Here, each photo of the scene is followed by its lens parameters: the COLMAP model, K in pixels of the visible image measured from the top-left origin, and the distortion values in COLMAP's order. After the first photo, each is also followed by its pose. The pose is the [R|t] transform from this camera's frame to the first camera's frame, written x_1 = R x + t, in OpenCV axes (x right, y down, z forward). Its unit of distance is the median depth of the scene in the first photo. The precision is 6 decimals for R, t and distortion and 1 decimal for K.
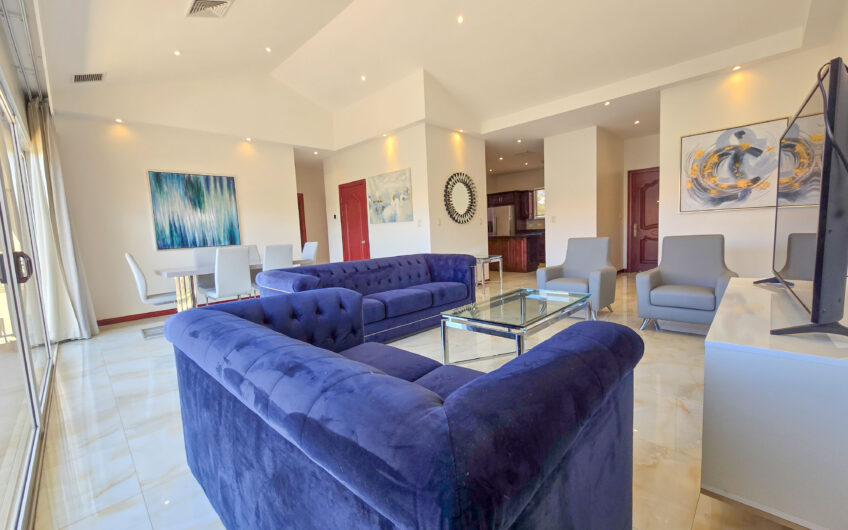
lens RADIAL K [[345.6, 0, 426.3], [0, 345.6, 263.8], [0, 0, 1]] dist [-0.003139, 0.000121]
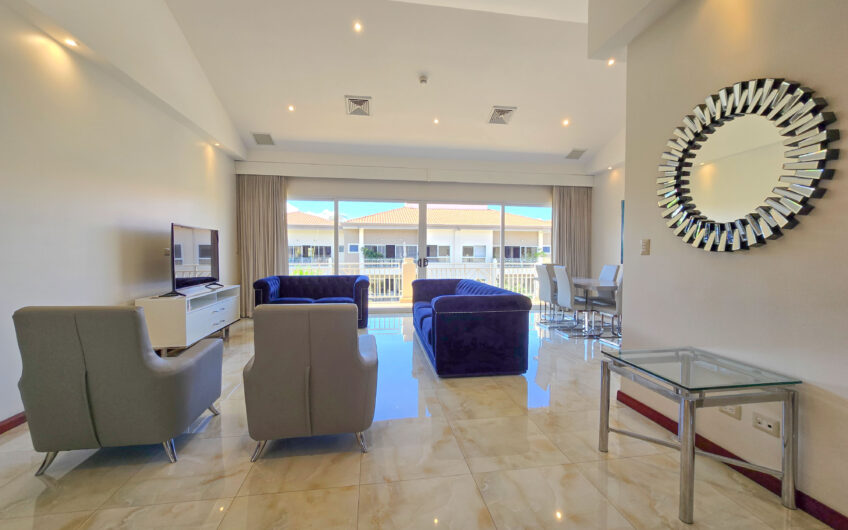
lens RADIAL K [[345.6, 0, 429.3], [0, 345.6, 265.0], [0, 0, 1]] dist [-0.003139, 0.000121]
pose [[-0.601337, 0.071617, -0.795780, 0.559794], [-0.049489, 0.990724, 0.126557, -0.144092], [0.797462, 0.115486, -0.592215, 1.077624]]
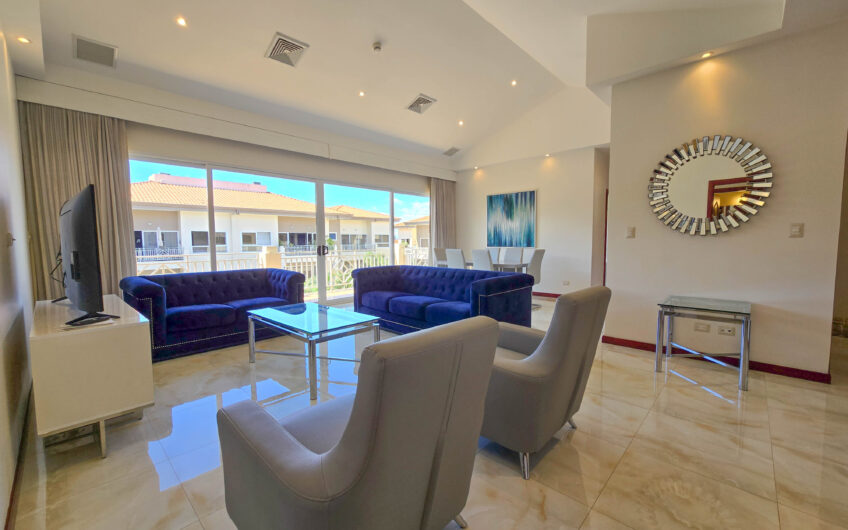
lens RADIAL K [[345.6, 0, 427.7], [0, 345.6, 264.5], [0, 0, 1]] dist [-0.003139, 0.000121]
pose [[0.017598, 0.117685, -0.992895, 0.680730], [-0.086293, 0.989522, 0.115756, -0.107227], [0.996114, 0.083642, 0.027569, 0.637586]]
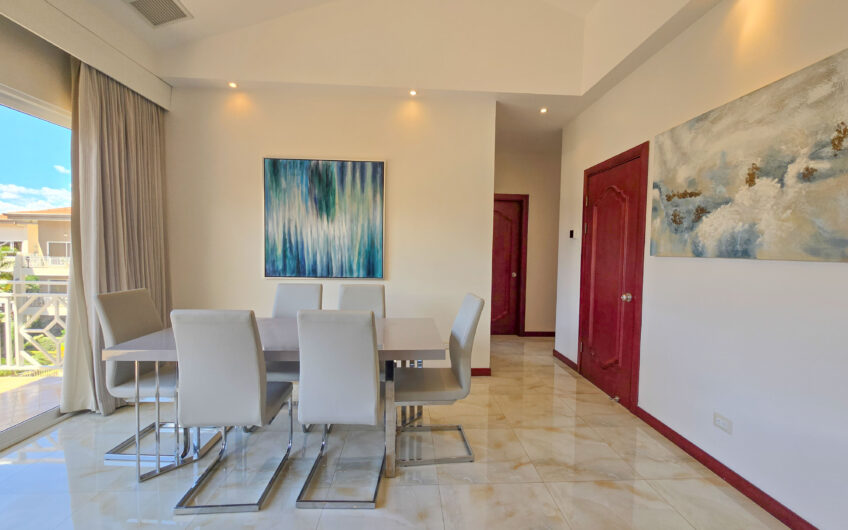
lens RADIAL K [[345.6, 0, 427.8], [0, 345.6, 264.7], [0, 0, 1]] dist [-0.003139, 0.000121]
pose [[0.734718, 0.089102, -0.672496, -0.100561], [-0.115770, 0.993263, 0.005120, -0.093980], [0.668422, 0.074093, 0.740083, 0.653665]]
